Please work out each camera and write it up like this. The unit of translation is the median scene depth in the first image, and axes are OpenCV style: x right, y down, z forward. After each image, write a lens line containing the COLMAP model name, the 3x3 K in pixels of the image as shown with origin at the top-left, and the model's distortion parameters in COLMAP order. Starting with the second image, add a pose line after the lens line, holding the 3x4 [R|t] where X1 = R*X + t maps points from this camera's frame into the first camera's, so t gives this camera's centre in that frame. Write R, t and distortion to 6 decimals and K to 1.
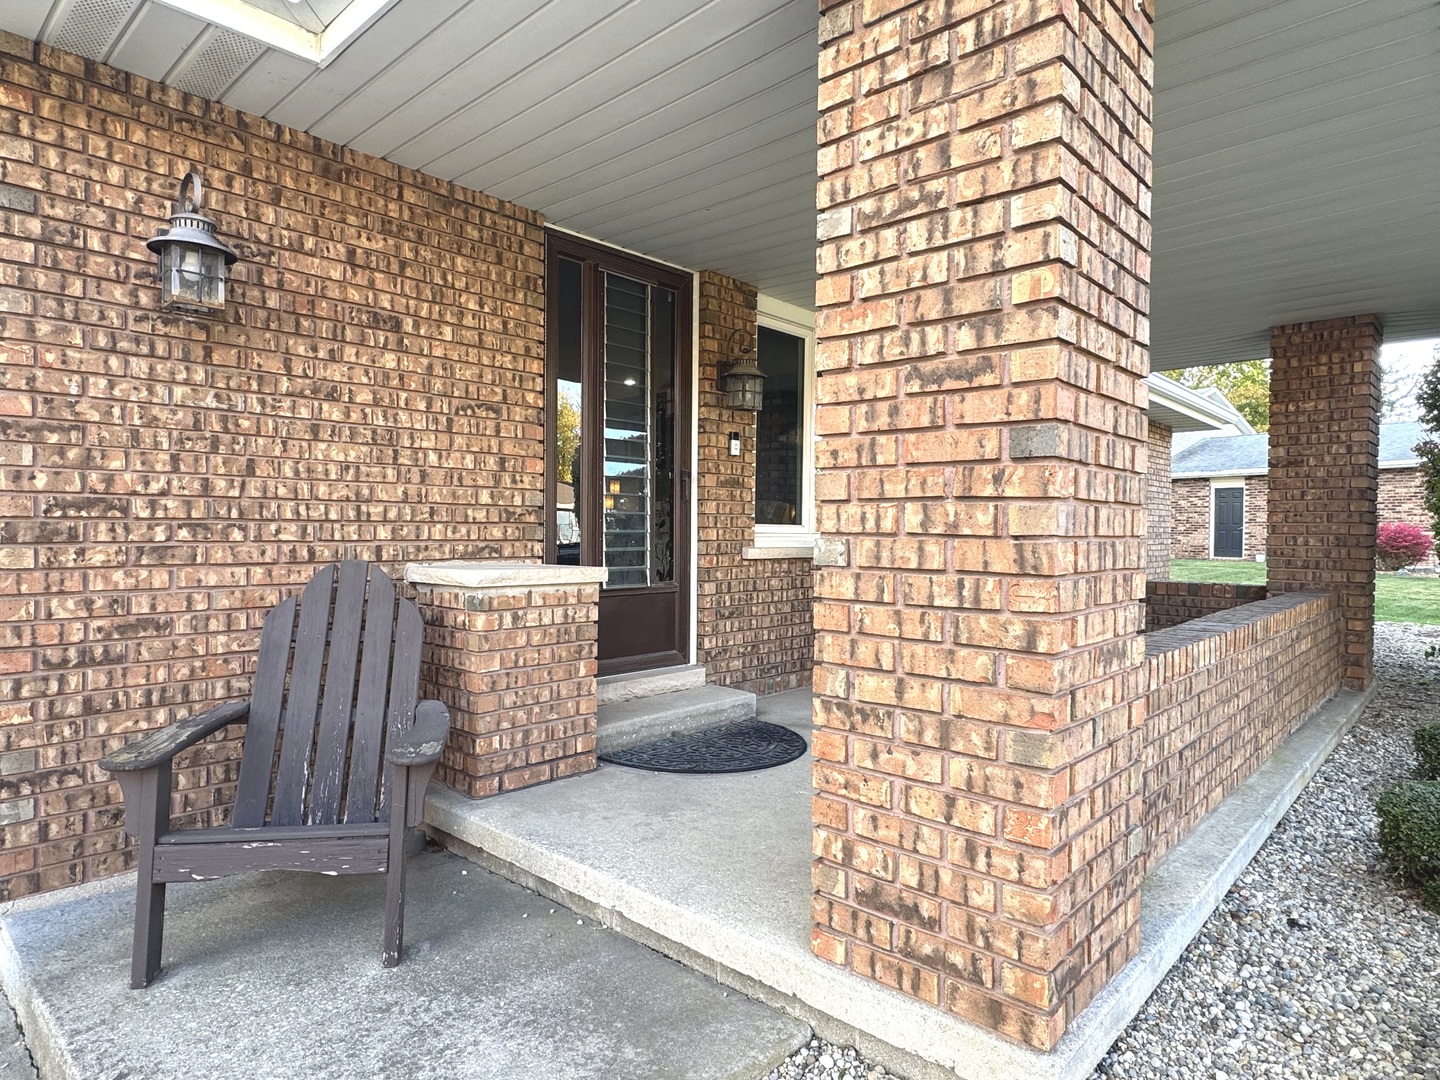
lens RADIAL K [[837.9, 0, 720.3], [0, 837.9, 537.3], [0, 0, 1]] dist [-0.001267, -0.000580]
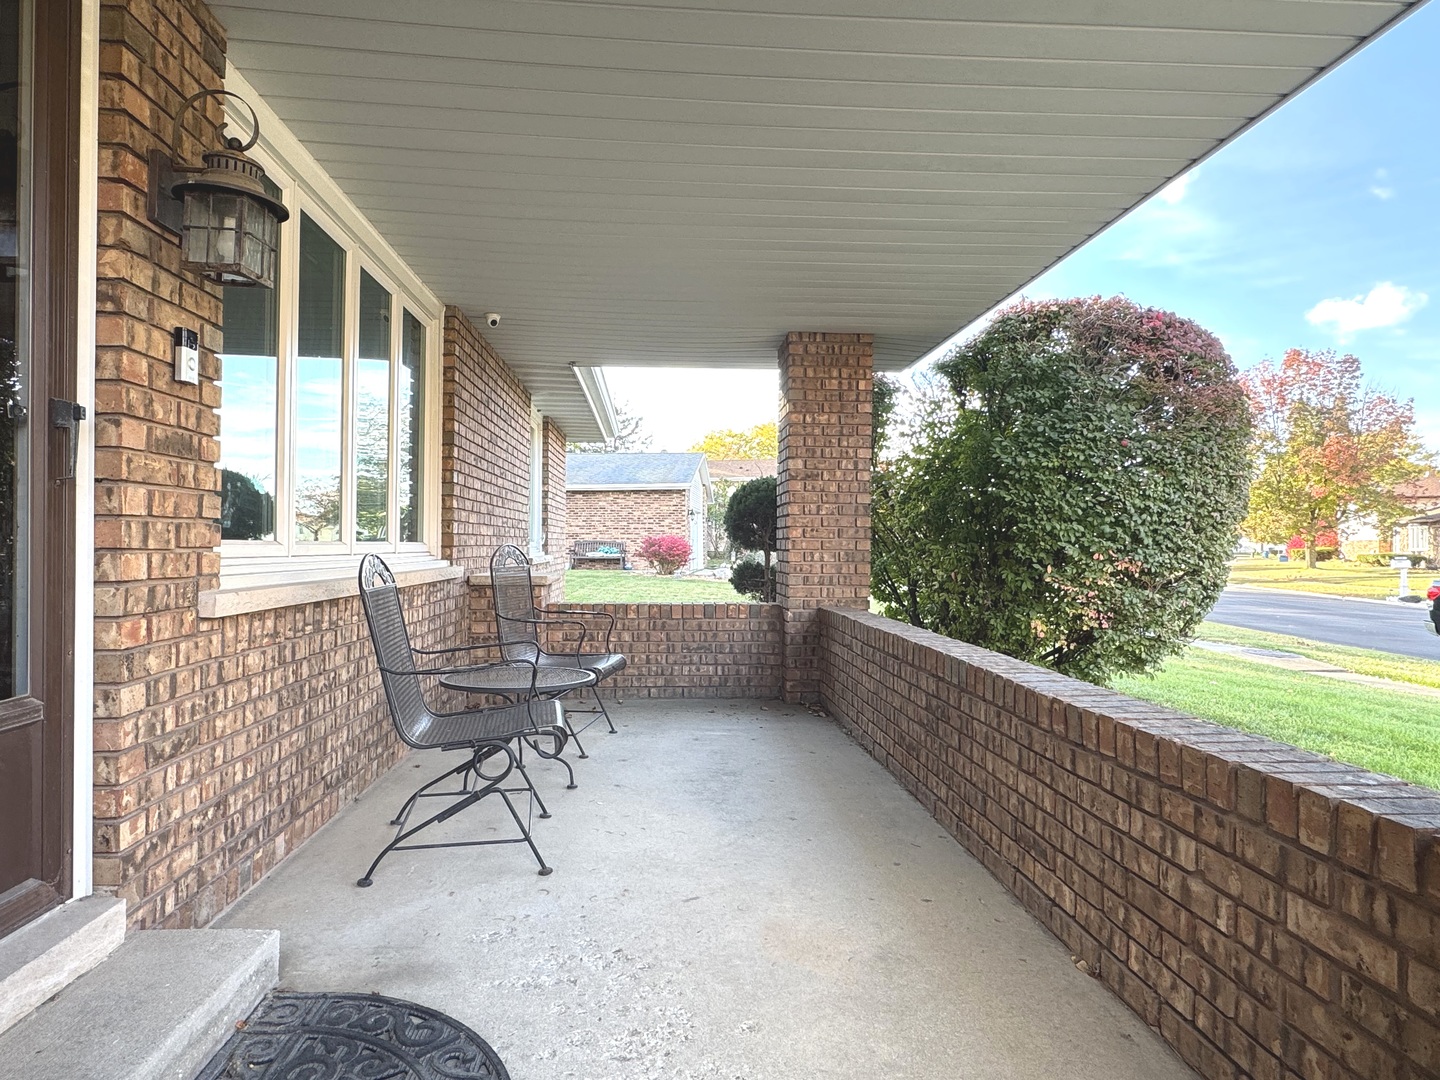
lens RADIAL K [[837.9, 0, 721.5], [0, 837.9, 543.0], [0, 0, 1]] dist [-0.001267, -0.000580]
pose [[0.680248, -0.001979, 0.732979, -0.112042], [0.004757, 0.999987, -0.001715, -0.012272], [-0.732966, 0.004654, 0.680249, 0.493377]]
